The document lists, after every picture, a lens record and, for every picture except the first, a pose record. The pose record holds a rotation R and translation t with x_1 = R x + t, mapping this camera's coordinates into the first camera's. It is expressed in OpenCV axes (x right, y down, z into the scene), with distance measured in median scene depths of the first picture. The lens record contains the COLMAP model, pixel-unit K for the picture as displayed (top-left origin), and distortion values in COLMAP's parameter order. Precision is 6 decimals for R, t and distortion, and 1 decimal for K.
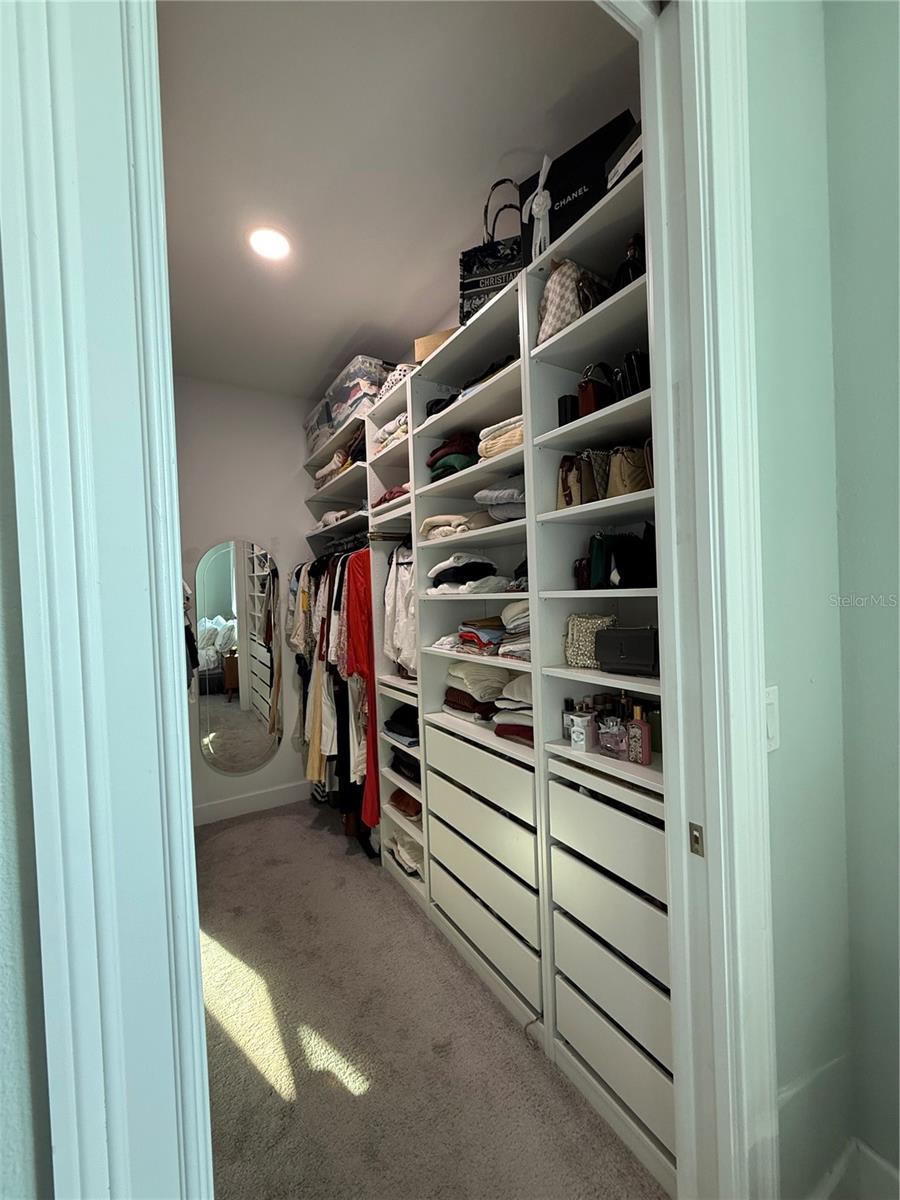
lens RADIAL K [[474.3, 0, 452.8], [0, 474.3, 601.2], [0, 0, 1]] dist [0.000978, 0.000137]
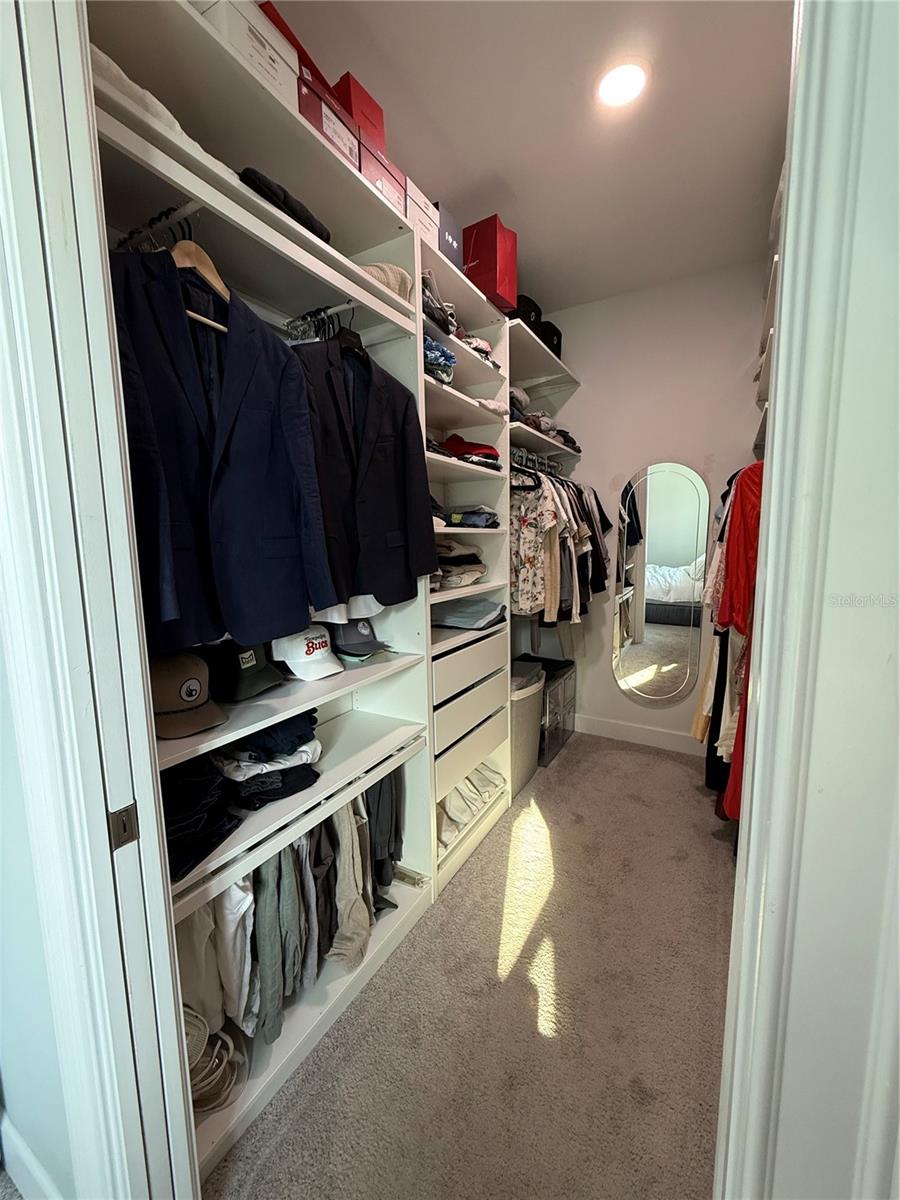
lens RADIAL K [[474.3, 0, 452.7], [0, 474.3, 598.7], [0, 0, 1]] dist [0.000978, 0.000137]
pose [[0.470210, 0.138502, -0.871619, 0.296045], [-0.018038, 0.988911, 0.147409, 0.004835], [0.882370, -0.053591, 0.467494, 0.282550]]
